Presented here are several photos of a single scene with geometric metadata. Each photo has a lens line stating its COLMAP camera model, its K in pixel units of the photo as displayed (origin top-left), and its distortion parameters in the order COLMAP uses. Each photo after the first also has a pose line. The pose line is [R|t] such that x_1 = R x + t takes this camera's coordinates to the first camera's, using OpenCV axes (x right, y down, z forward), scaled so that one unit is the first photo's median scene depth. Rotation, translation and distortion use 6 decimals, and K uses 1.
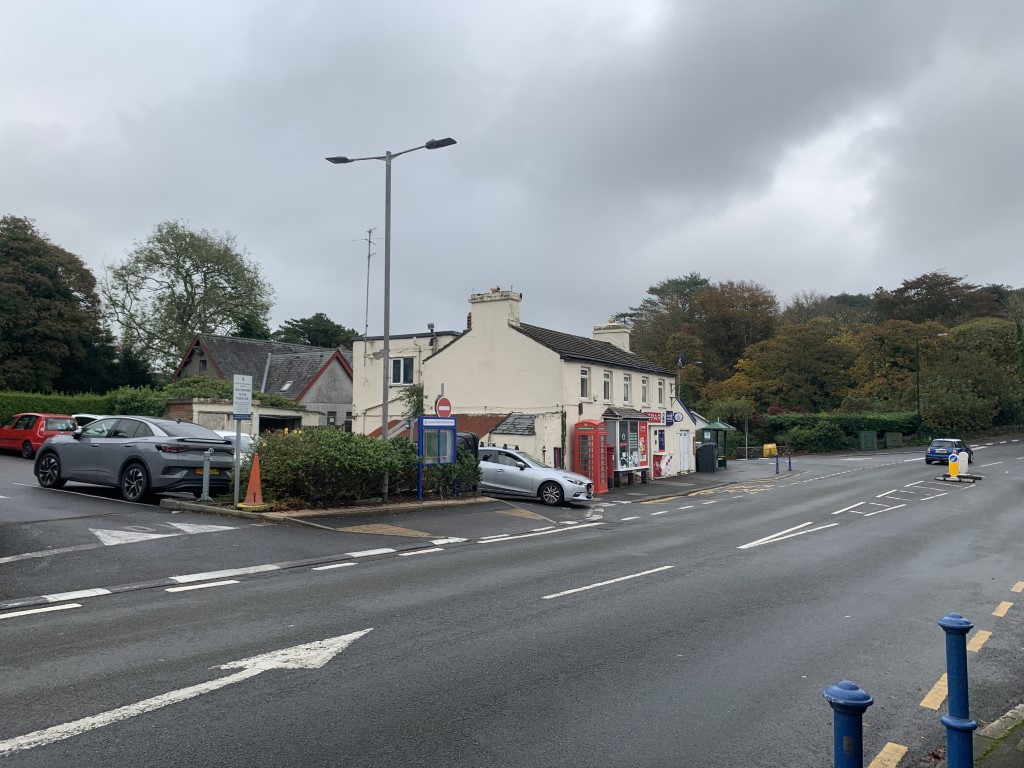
lens RADIAL K [[772.3, 0, 514.6], [0, 772.3, 375.7], [0, 0, 1]] dist [0.057733, -0.069747]
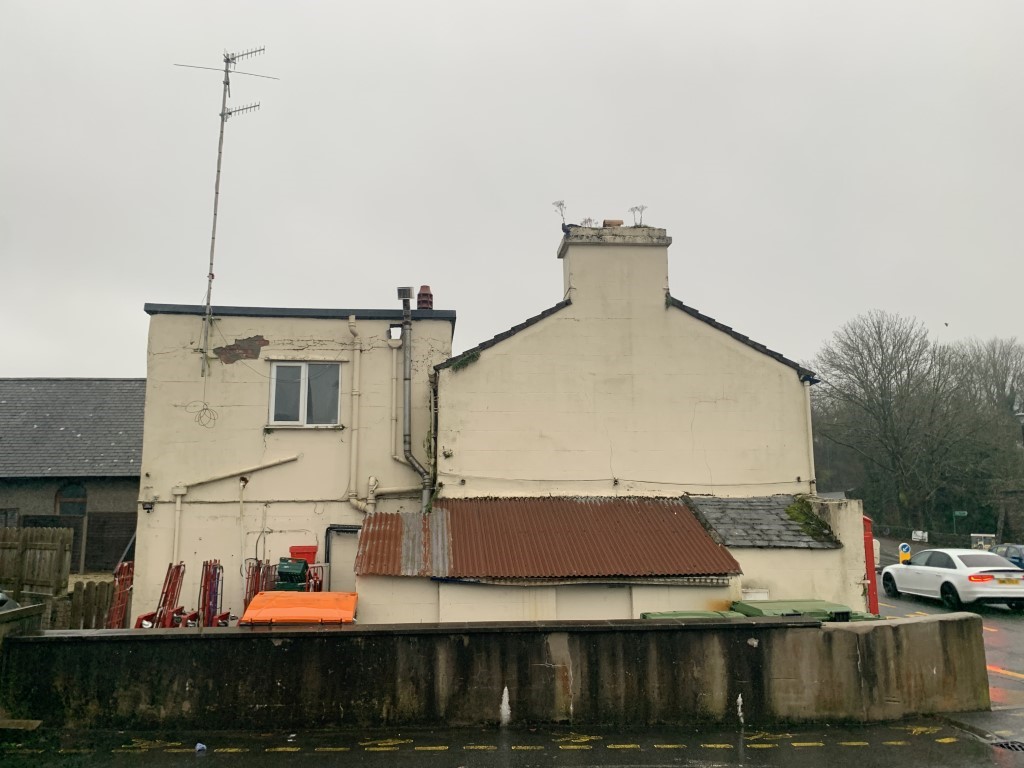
lens RADIAL K [[777.0, 0, 512.0], [0, 777.0, 384.0], [0, 0, 1]] dist [0.036088, -0.079833]
pose [[0.808425, 0.081631, 0.582912, -0.207125], [-0.028898, 0.994647, -0.099212, 0.019039], [-0.587890, 0.063361, 0.806456, 0.407772]]
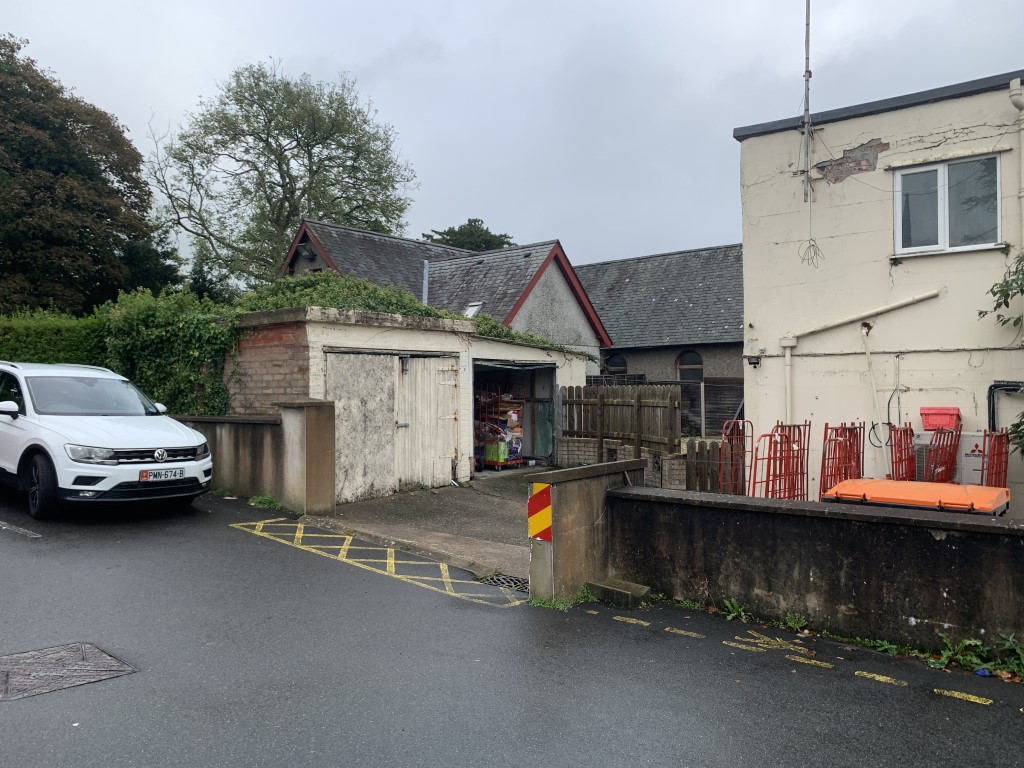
lens RADIAL K [[772.3, 0, 514.6], [0, 772.3, 375.7], [0, 0, 1]] dist [0.057733, -0.069747]
pose [[0.993003, -0.017126, -0.116844, -0.193174], [0.023237, 0.998421, 0.051140, 0.028787], [0.115784, -0.053497, 0.991833, 0.458468]]
